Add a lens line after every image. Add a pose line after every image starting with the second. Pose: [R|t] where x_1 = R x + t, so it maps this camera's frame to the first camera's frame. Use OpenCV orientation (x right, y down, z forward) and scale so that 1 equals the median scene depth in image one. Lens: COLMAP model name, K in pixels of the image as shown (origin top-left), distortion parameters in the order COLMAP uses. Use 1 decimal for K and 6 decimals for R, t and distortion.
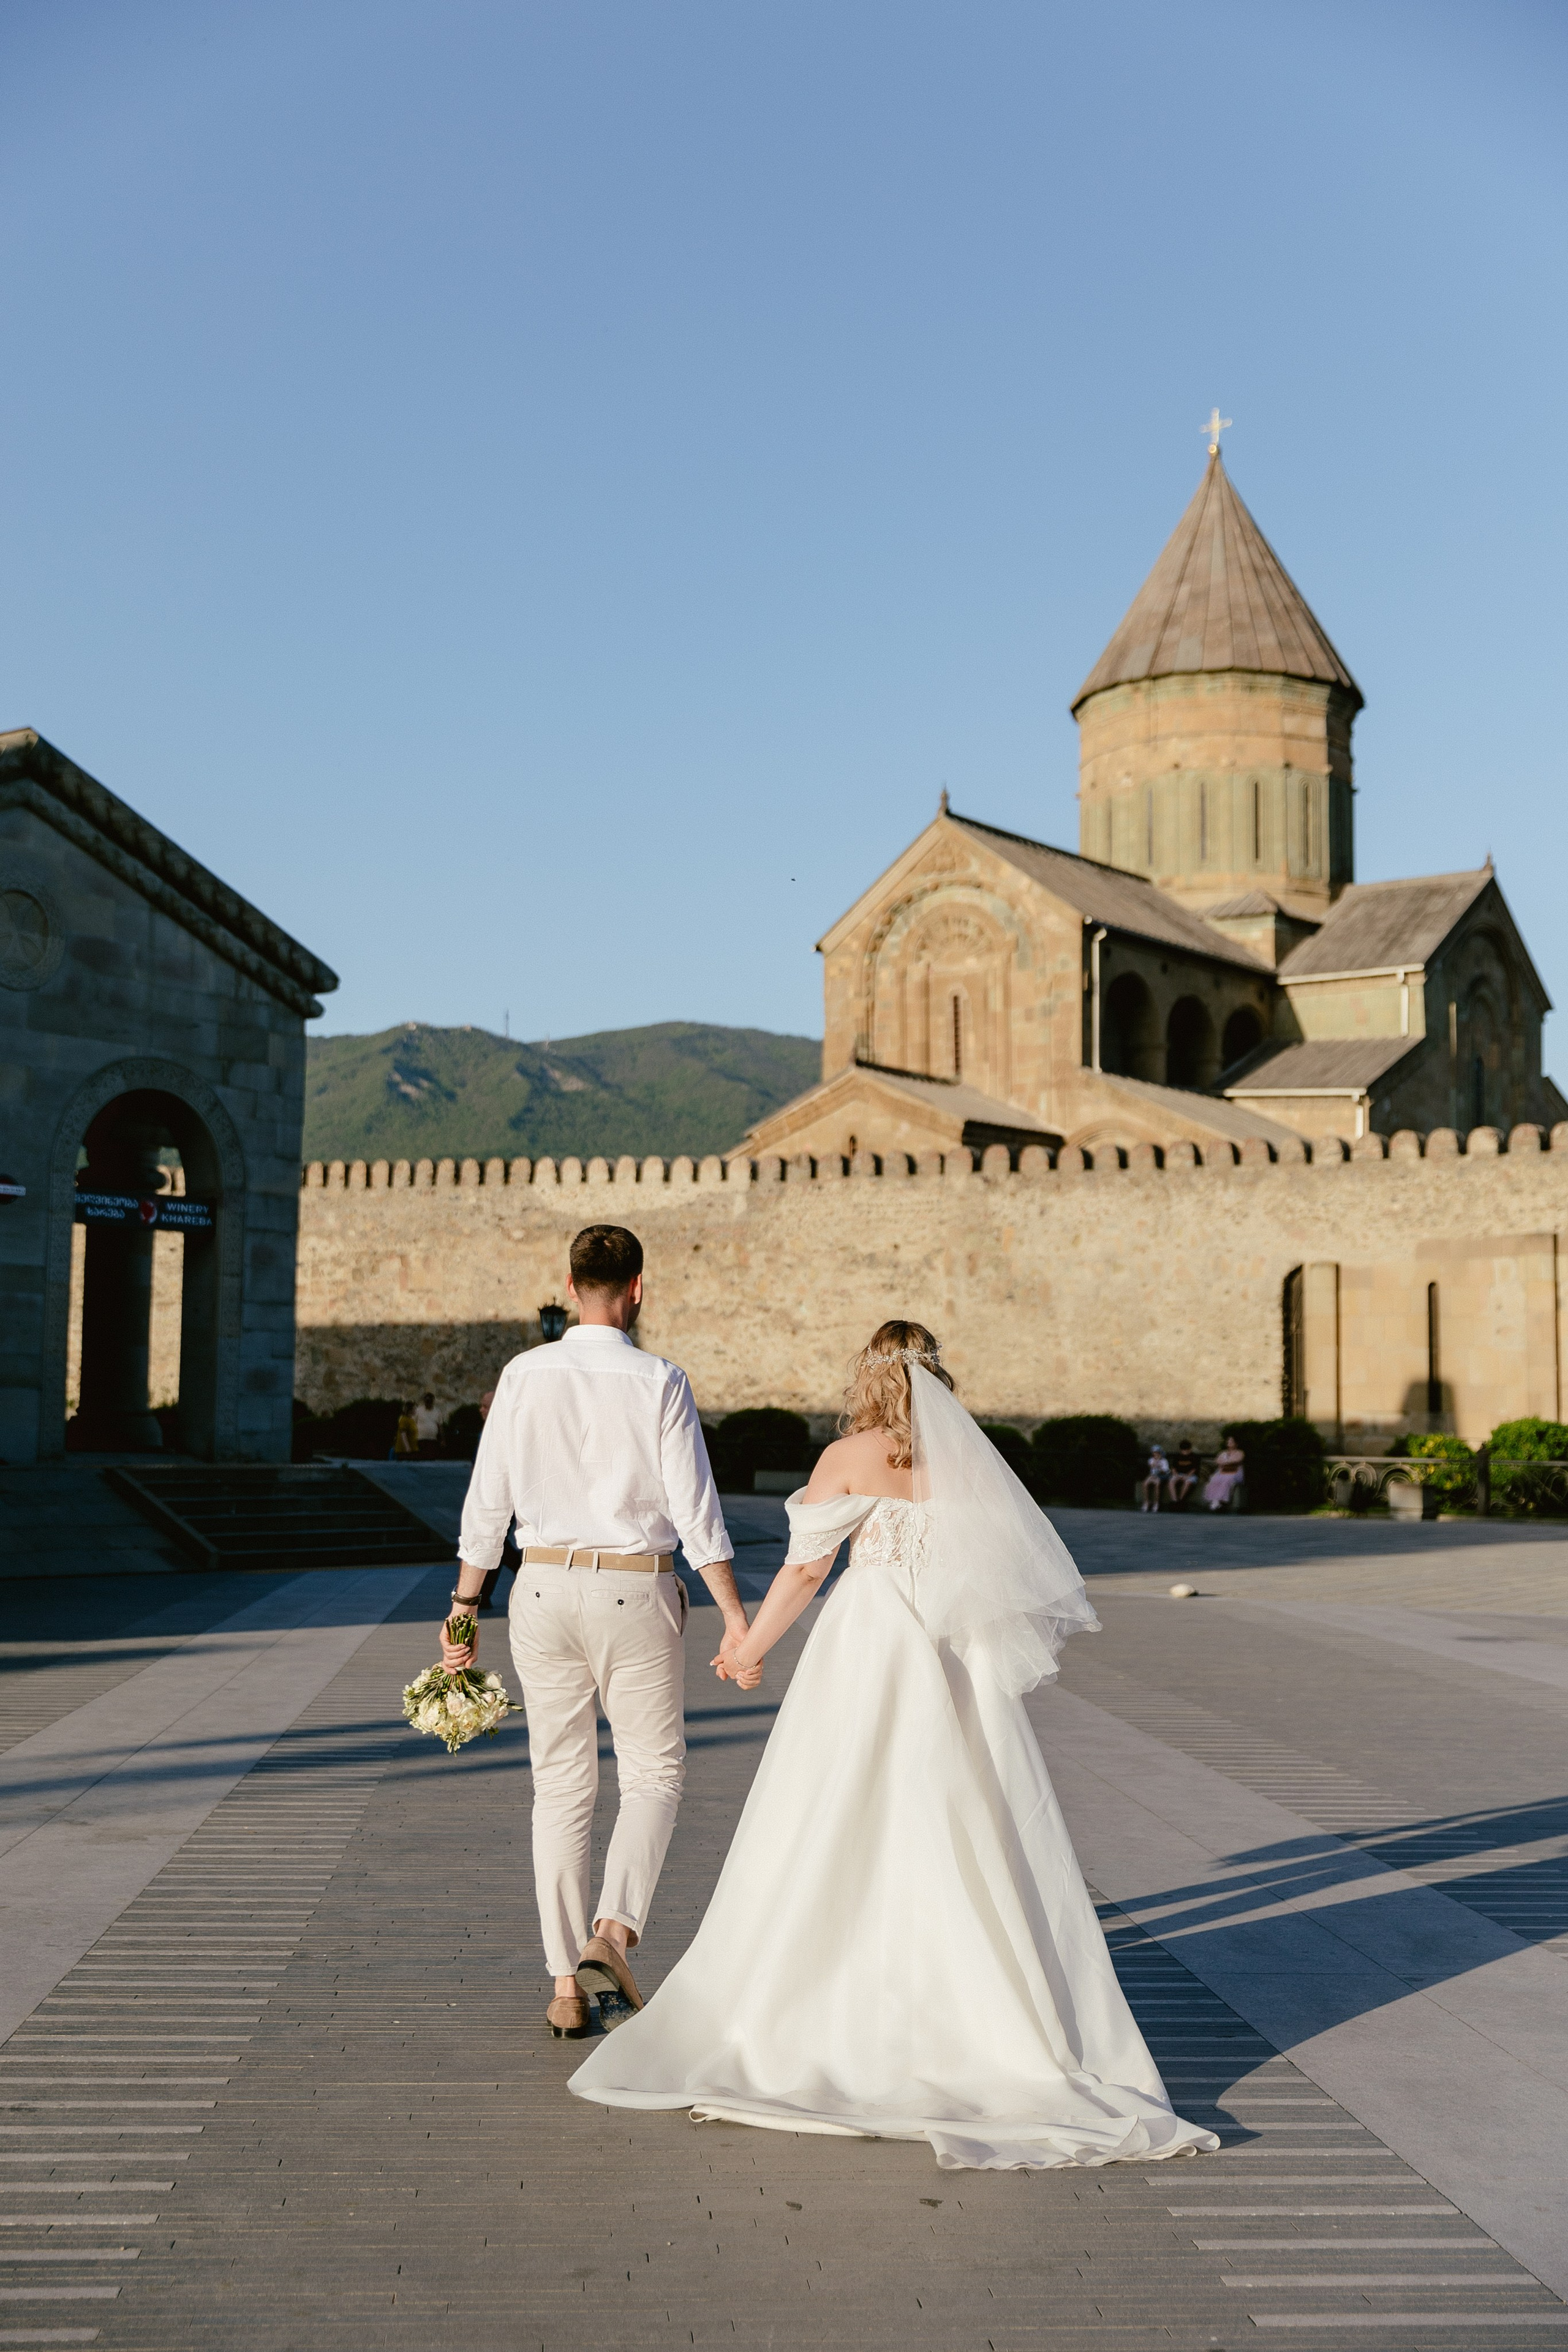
lens RADIAL K [[2900.8, 0, 784.0], [0, 2900.8, 1176.0], [0, 0, 1]] dist [0.007755, 0.009400]
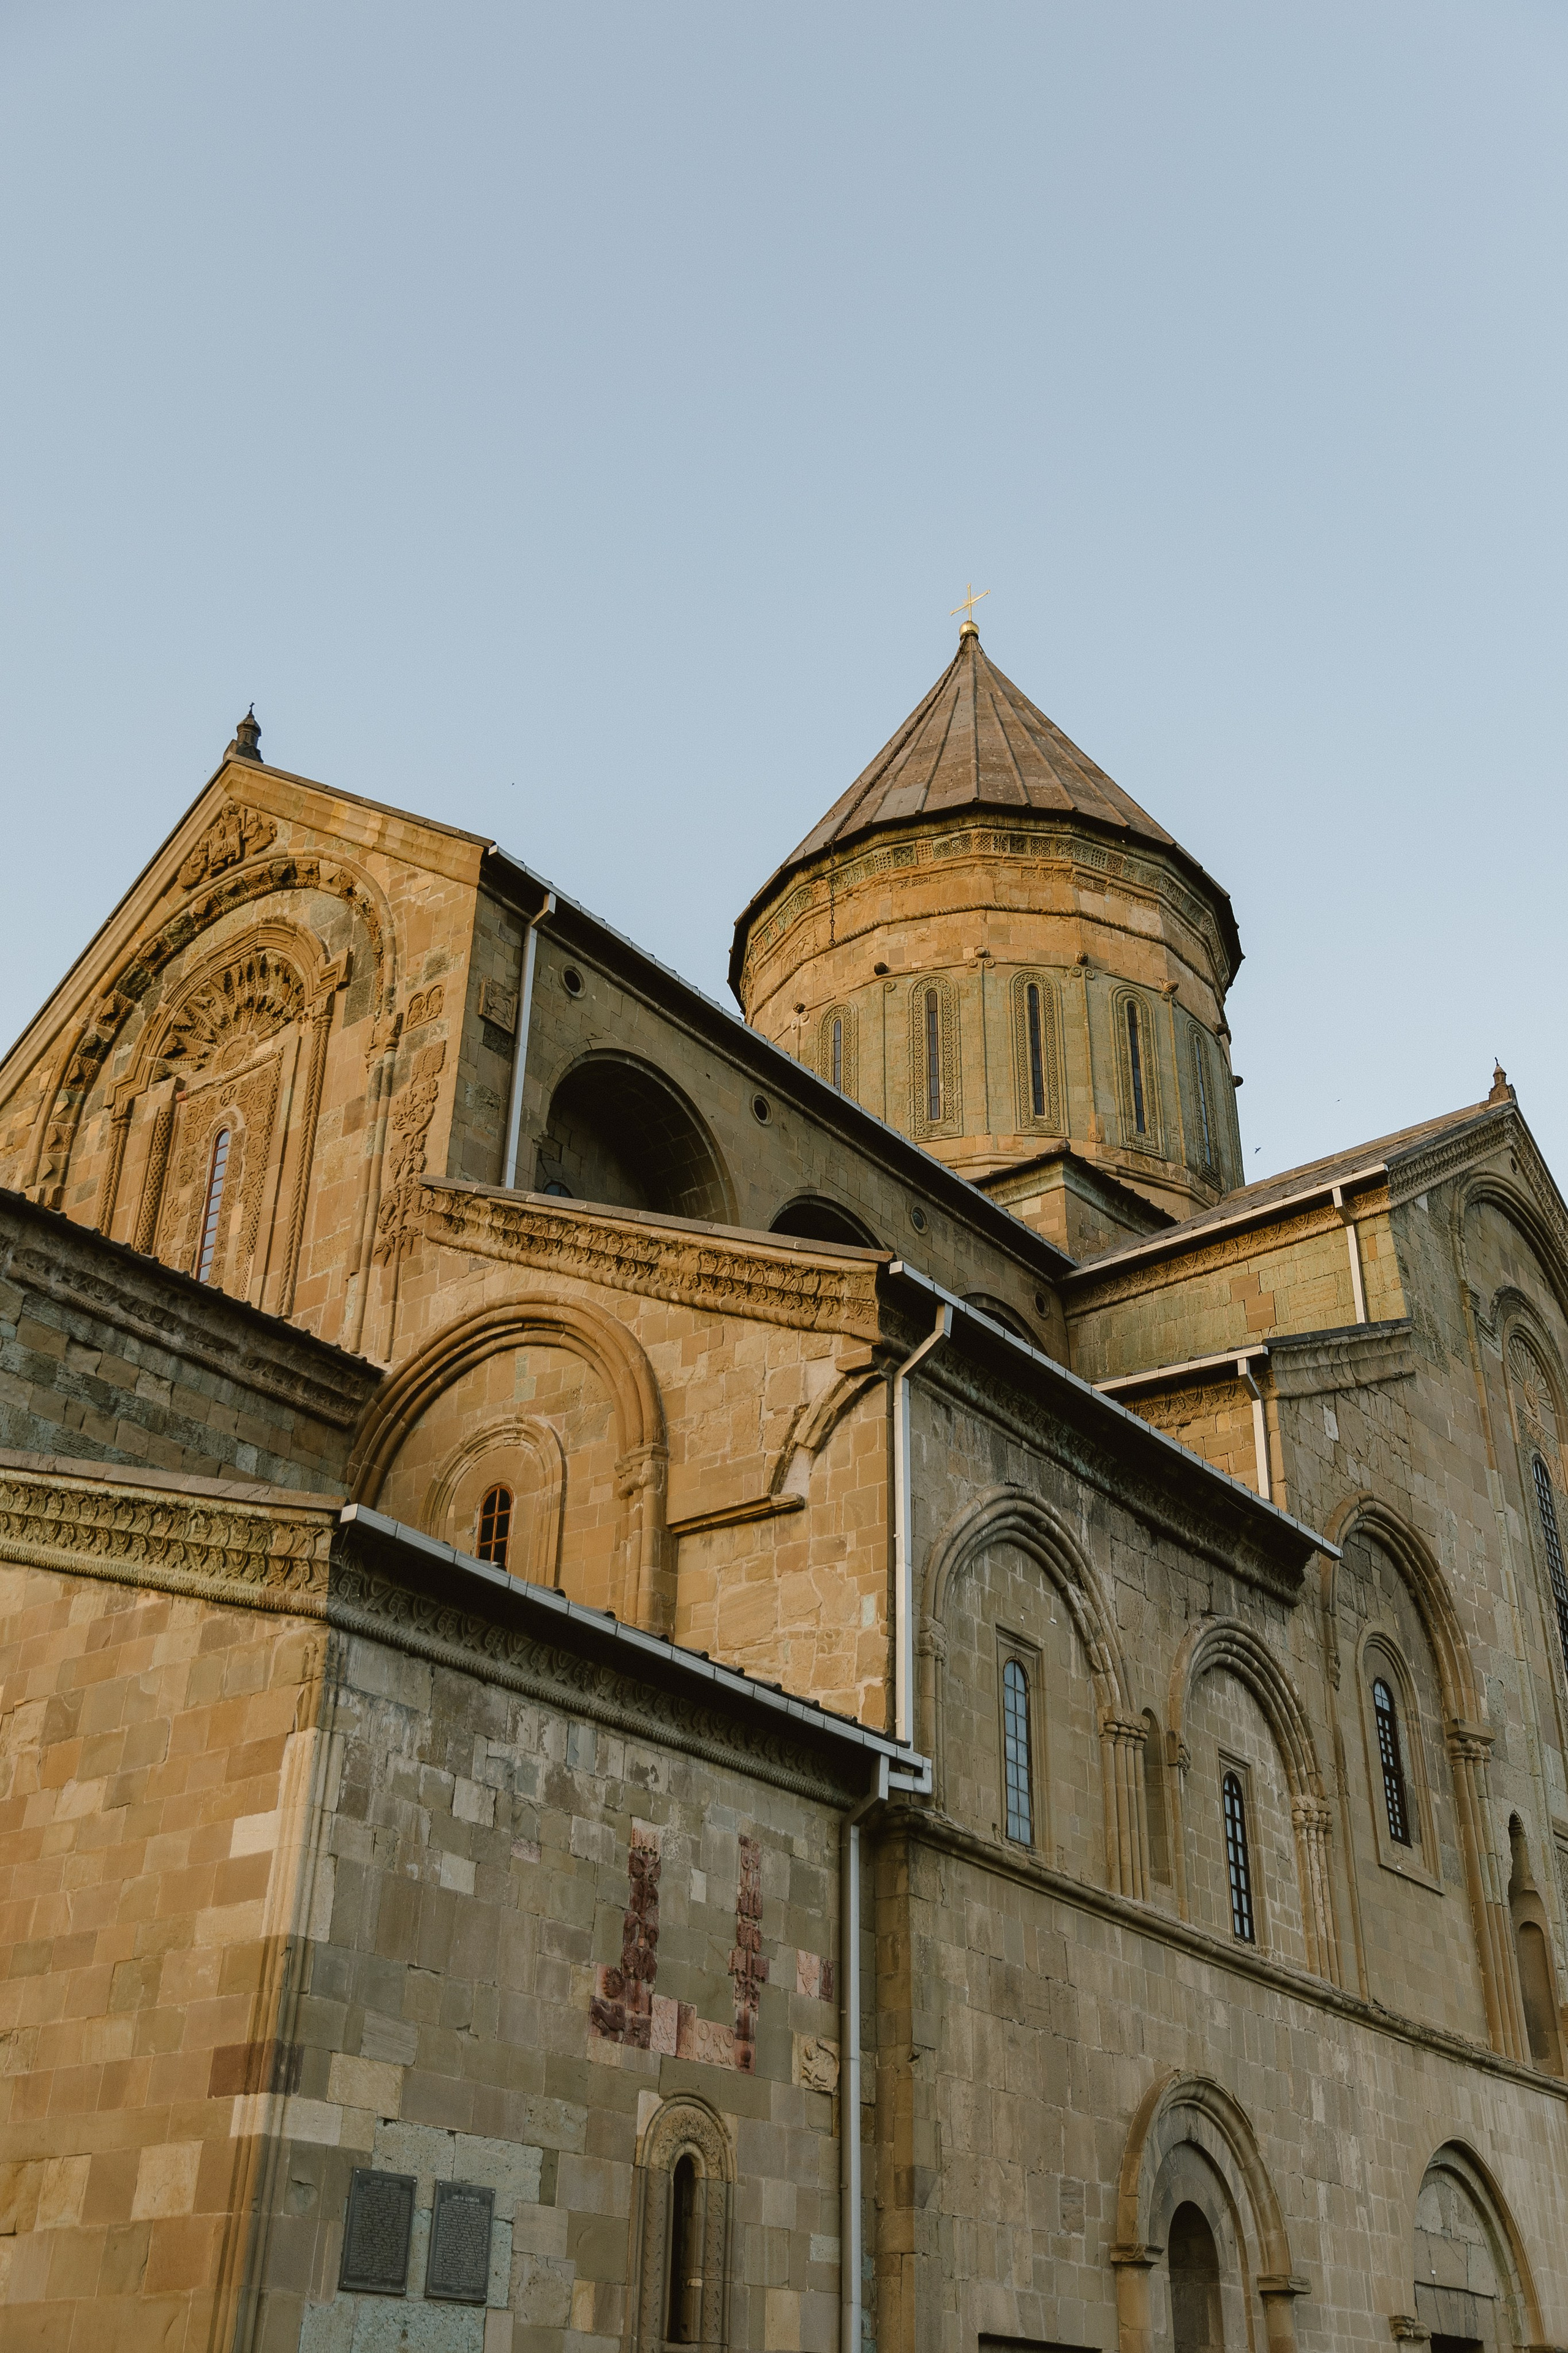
lens RADIAL K [[2250.1, 0, 784.0], [0, 2250.1, 1176.5], [0, 0, 1]] dist [-0.005591, -0.001755]
pose [[0.998974, -0.018793, -0.041205, 0.134328], [-0.000593, 0.904329, -0.426837, 0.069257], [0.045284, 0.426423, 0.903390, 0.646299]]
